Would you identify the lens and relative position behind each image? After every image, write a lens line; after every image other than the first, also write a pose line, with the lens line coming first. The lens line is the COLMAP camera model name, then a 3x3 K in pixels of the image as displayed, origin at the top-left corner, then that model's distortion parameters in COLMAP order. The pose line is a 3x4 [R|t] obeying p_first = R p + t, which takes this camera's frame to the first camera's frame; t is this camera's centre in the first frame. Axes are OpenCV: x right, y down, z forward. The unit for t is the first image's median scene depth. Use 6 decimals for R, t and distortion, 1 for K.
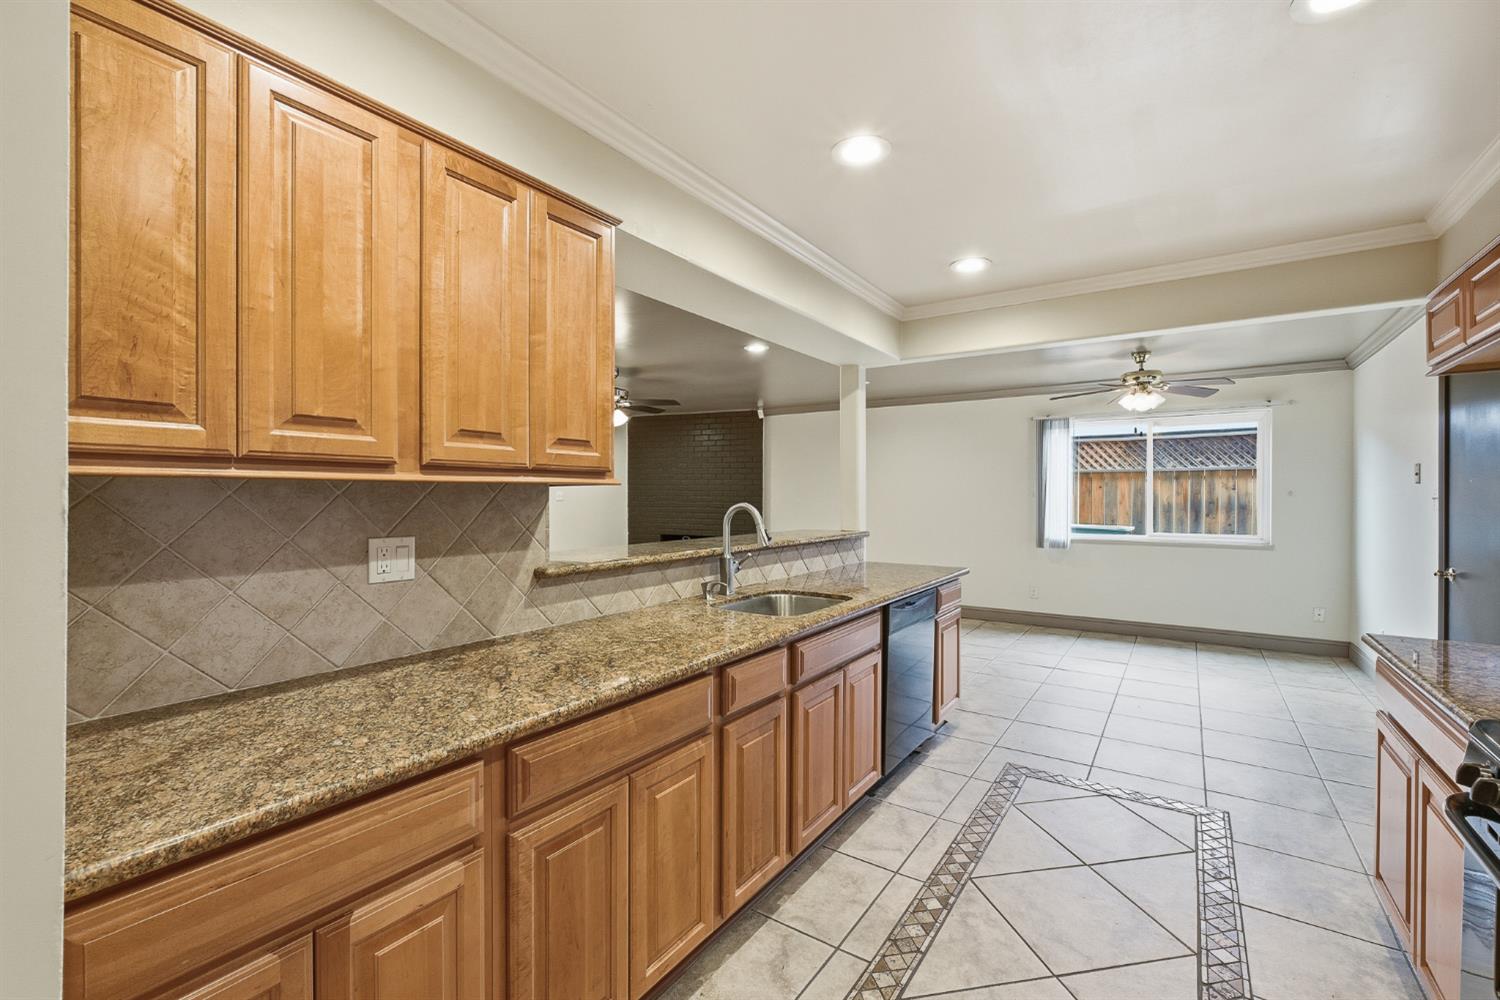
lens RADIAL K [[638.2, 0, 750.0], [0, 638.2, 500.0], [0, 0, 1]] dist [-0.017207, 0.005259]
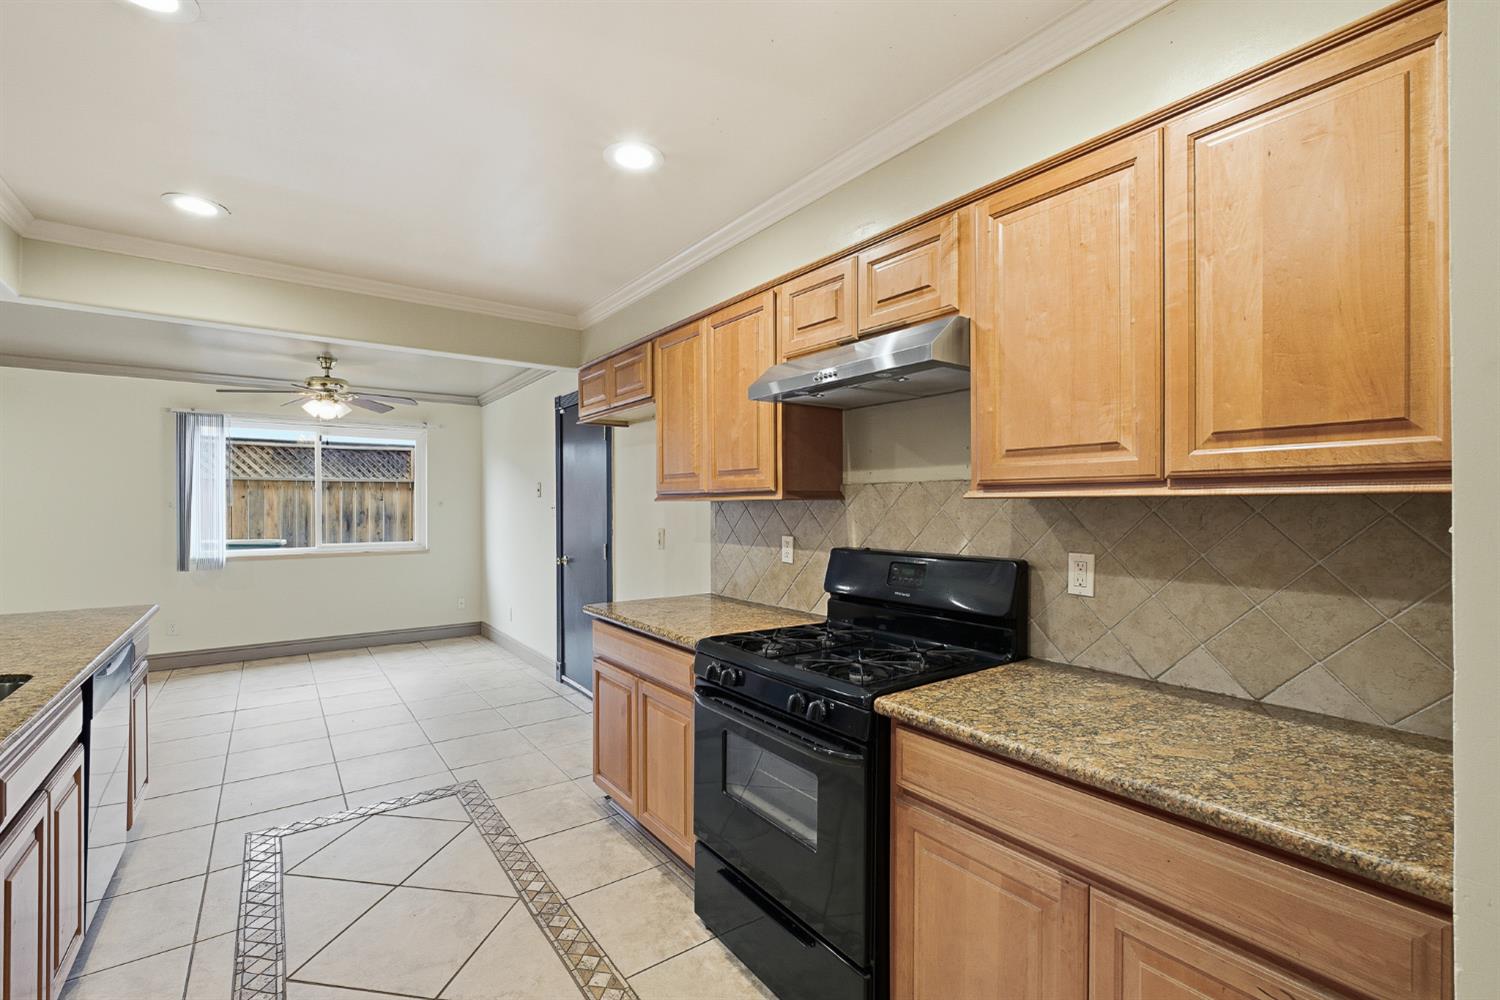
lens RADIAL K [[646.9, 0, 746.6], [0, 646.9, 508.4], [0, 0, 1]] dist [-0.016367, 0.006271]
pose [[0.323792, -0.004802, 0.946116, -0.201845], [0.007101, 0.999971, 0.002645, -0.002956], [-0.946102, 0.005862, 0.323816, 0.149830]]
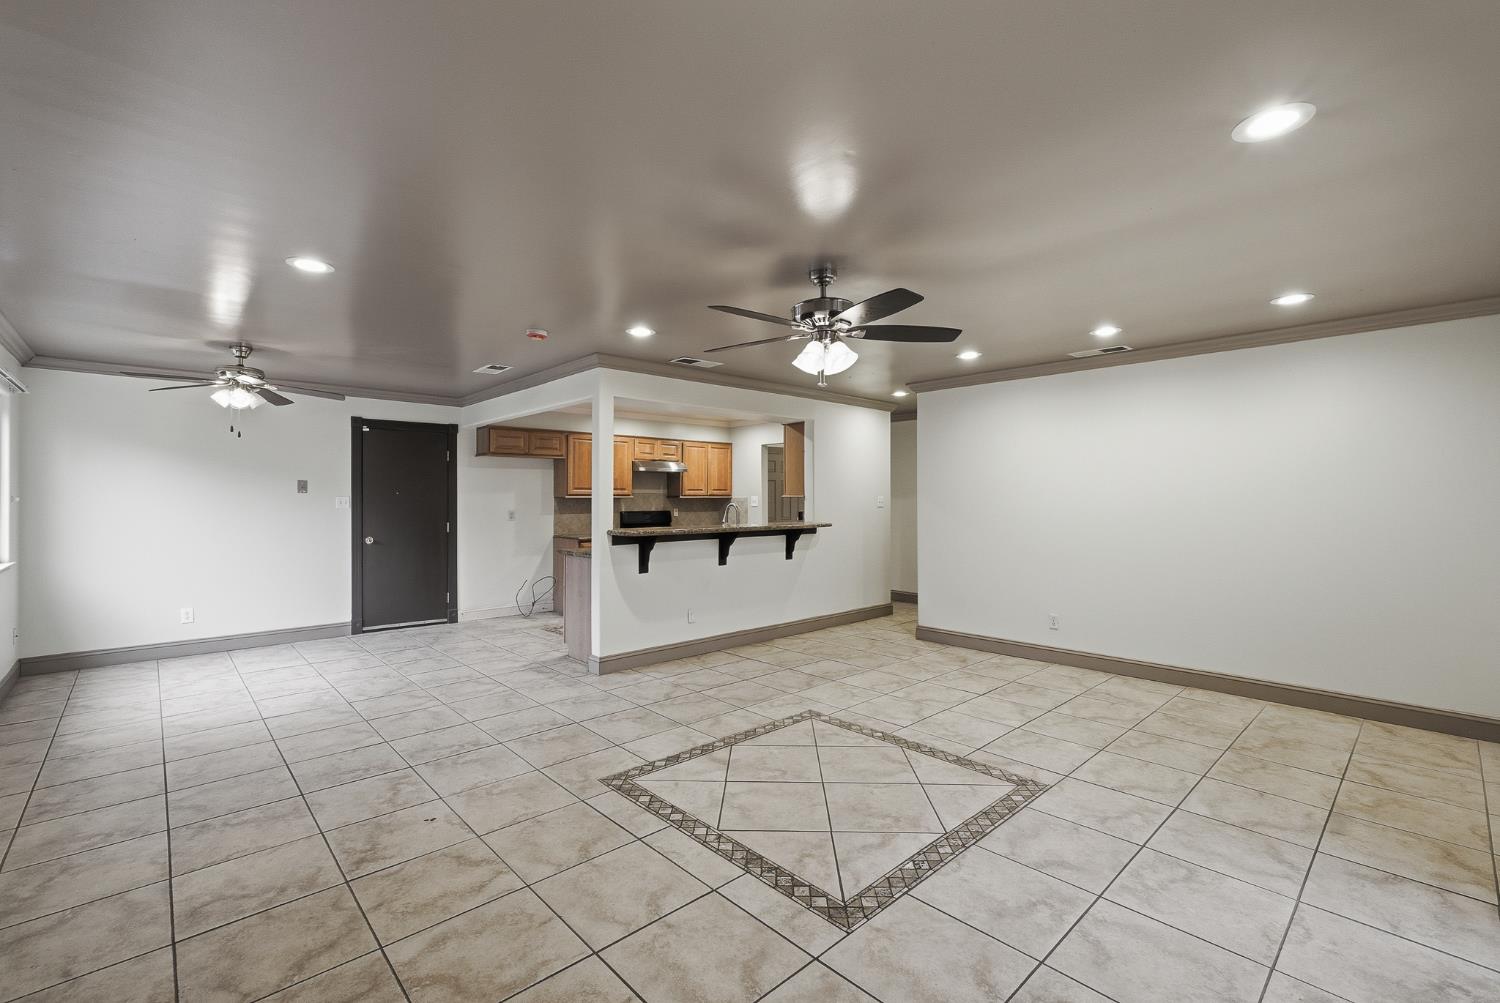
lens RADIAL K [[656.4, 0, 767.8], [0, 656.4, 495.5], [0, 0, 1]] dist [-0.007179, 0.000549]
pose [[-0.979771, 0.001036, 0.200120, -0.648404], [0.001551, 0.999996, 0.002417, -0.029265], [-0.200116, 0.002679, -0.979769, 3.435427]]
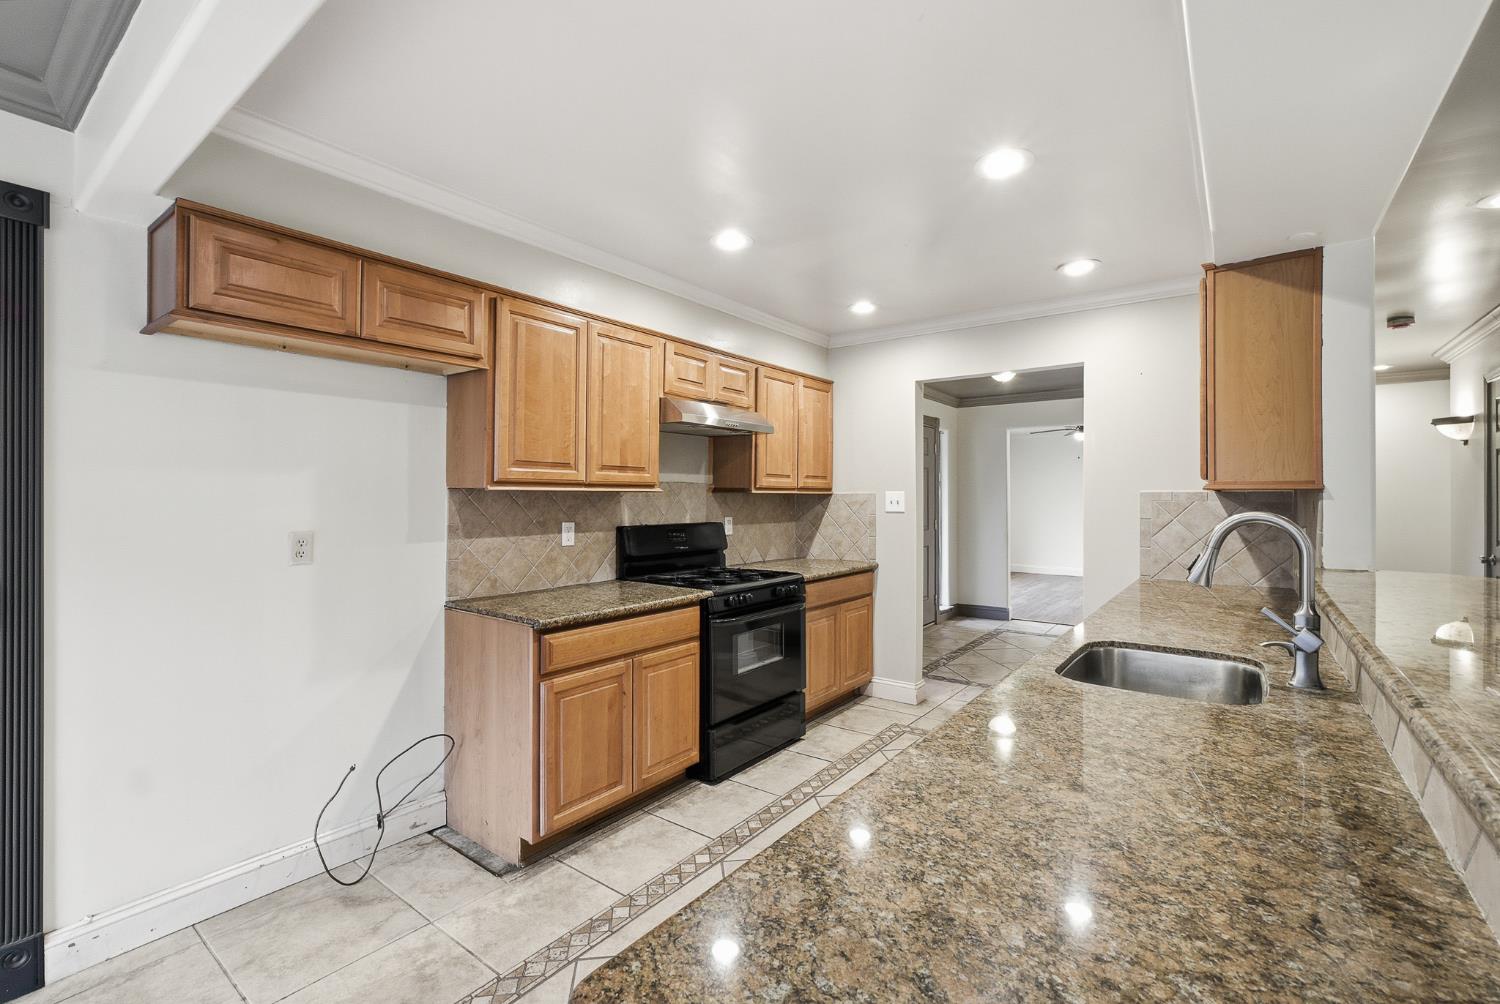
lens RADIAL K [[656.4, 0, 767.8], [0, 656.4, 496.0], [0, 0, 1]] dist [-0.007179, 0.000549]
pose [[-0.999669, -0.003801, 0.025457, 0.417743], [-0.003642, 0.999974, 0.006266, -0.012905], [-0.025480, 0.006171, -0.999656, 1.643674]]
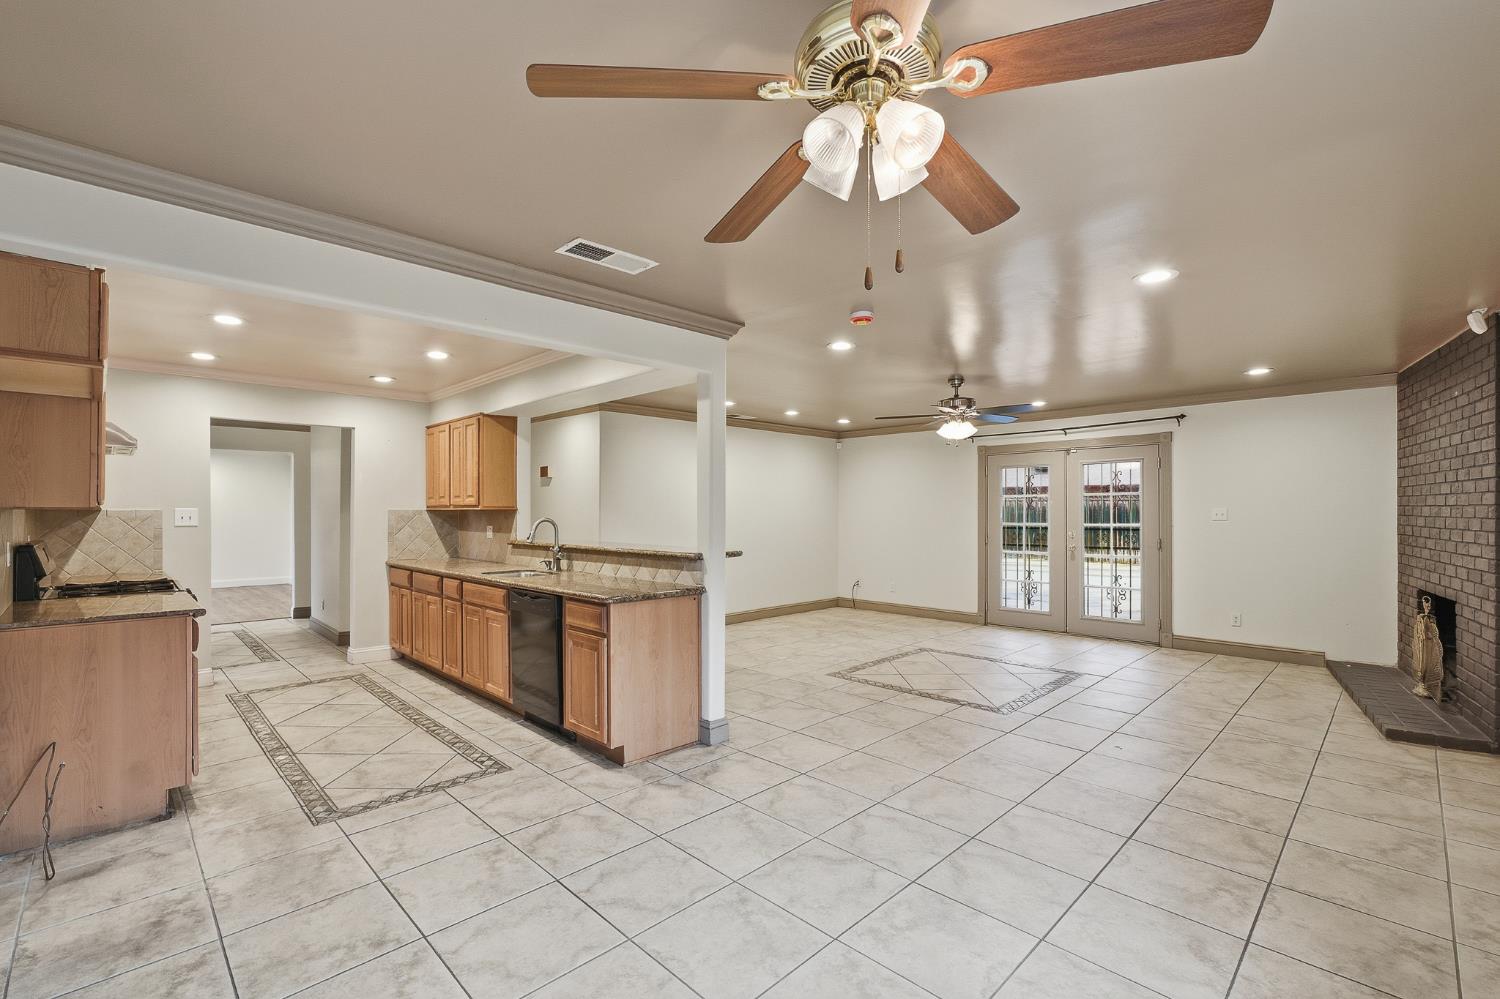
lens RADIAL K [[649.3, 0, 736.6], [0, 649.3, 507.0], [0, 0, 1]] dist [0.000449, -0.000301]
pose [[-0.190854, -0.007221, -0.981592, 1.714357], [-0.008661, 0.999946, -0.005672, -0.022139], [0.981580, 0.007419, -0.190906, 1.925836]]
